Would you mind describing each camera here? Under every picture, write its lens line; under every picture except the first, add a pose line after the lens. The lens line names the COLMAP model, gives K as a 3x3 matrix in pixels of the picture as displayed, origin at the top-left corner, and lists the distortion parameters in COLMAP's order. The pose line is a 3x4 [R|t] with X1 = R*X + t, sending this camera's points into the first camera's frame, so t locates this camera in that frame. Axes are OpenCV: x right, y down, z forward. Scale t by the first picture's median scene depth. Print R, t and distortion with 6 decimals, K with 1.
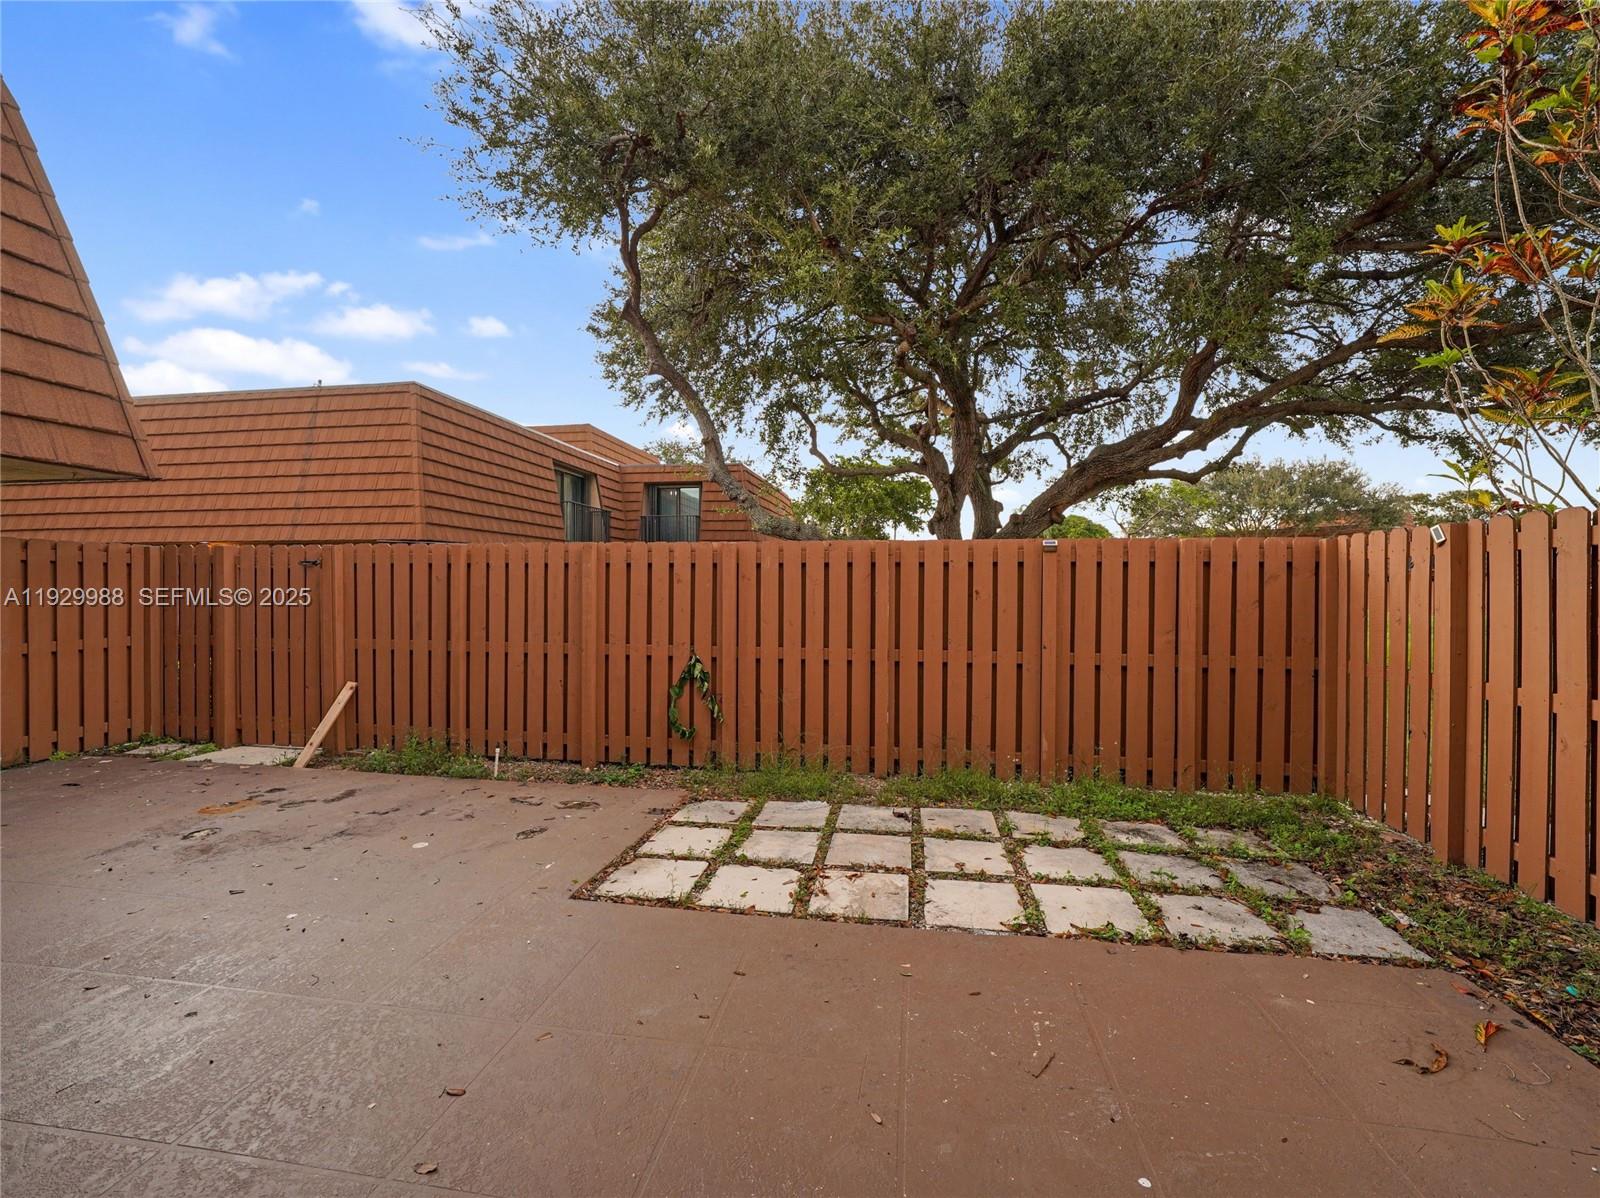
lens RADIAL K [[671.4, 0, 800.0], [0, 671.4, 599.0], [0, 0, 1]] dist [0.000728, 0.000119]
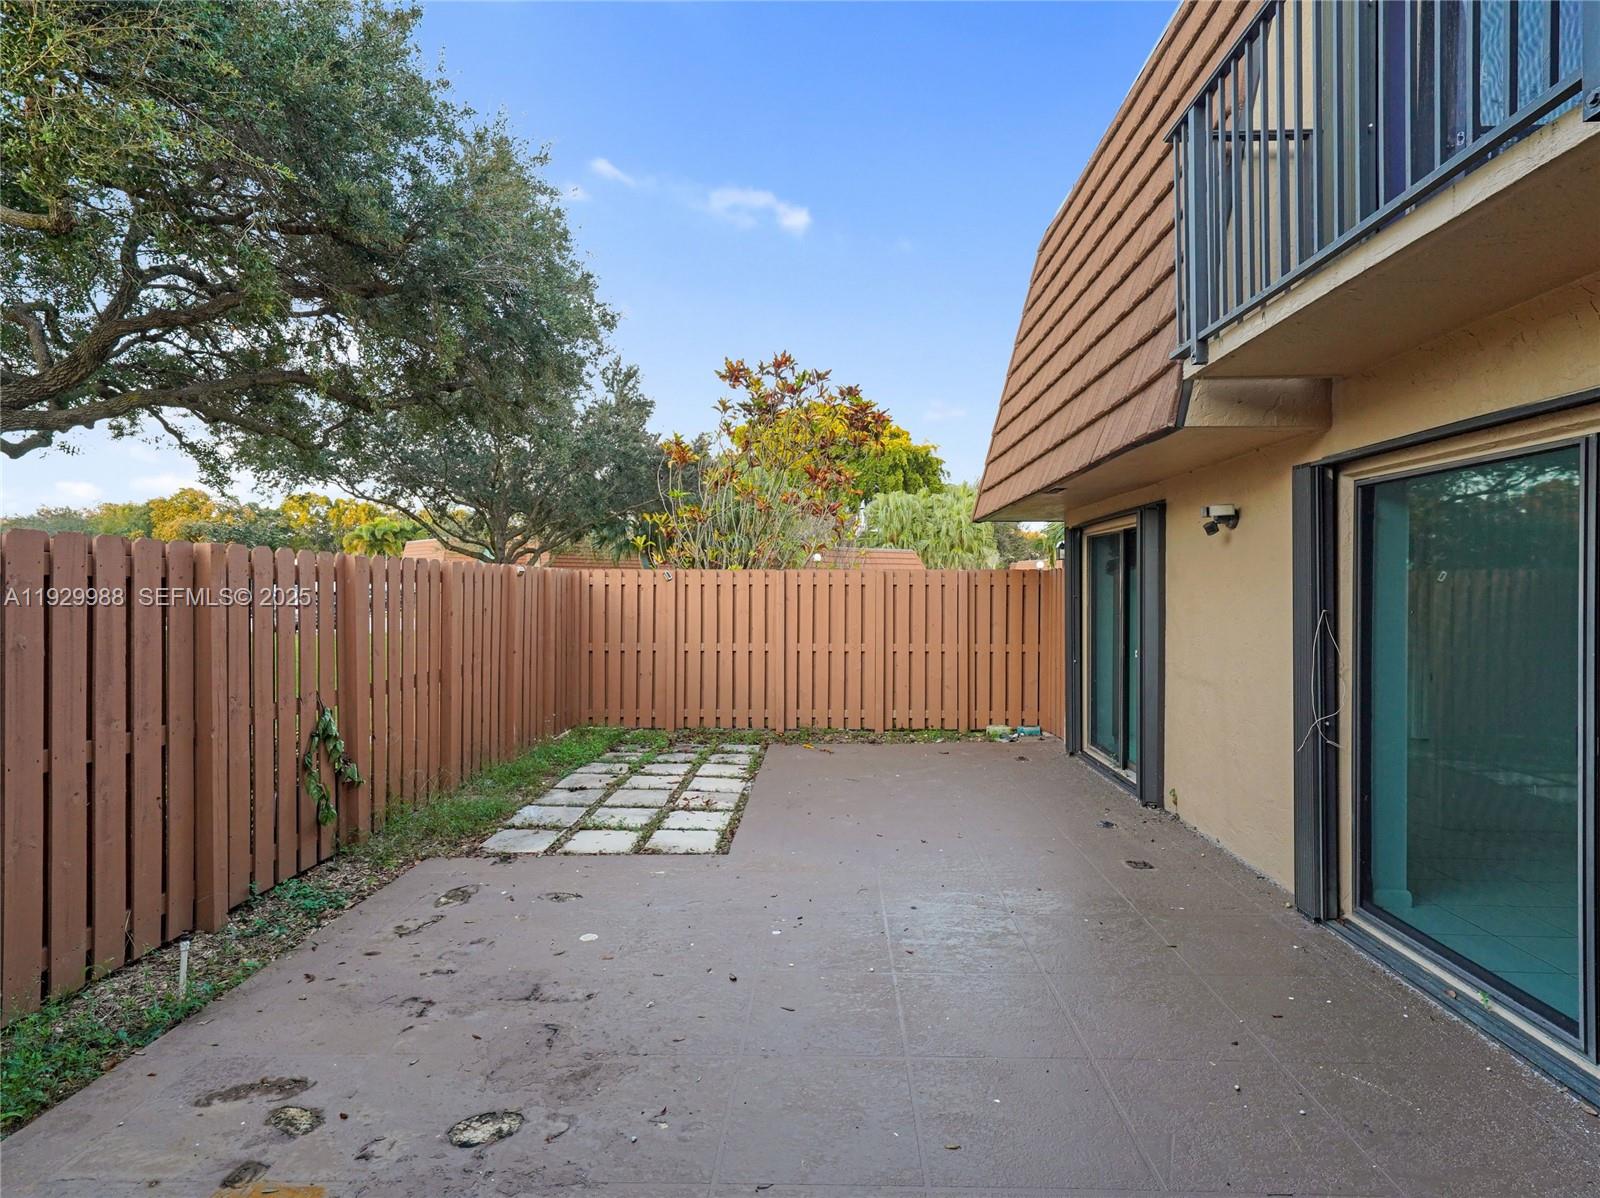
lens RADIAL K [[794.8, 0, 800.0], [0, 794.8, 599.0], [0, 0, 1]] dist [0.001827, 0.000311]
pose [[-0.115007, -0.012974, 0.993280, -1.480889], [0.011805, 0.999826, 0.014426, -0.050714], [-0.993295, 0.013385, -0.114834, 0.818113]]
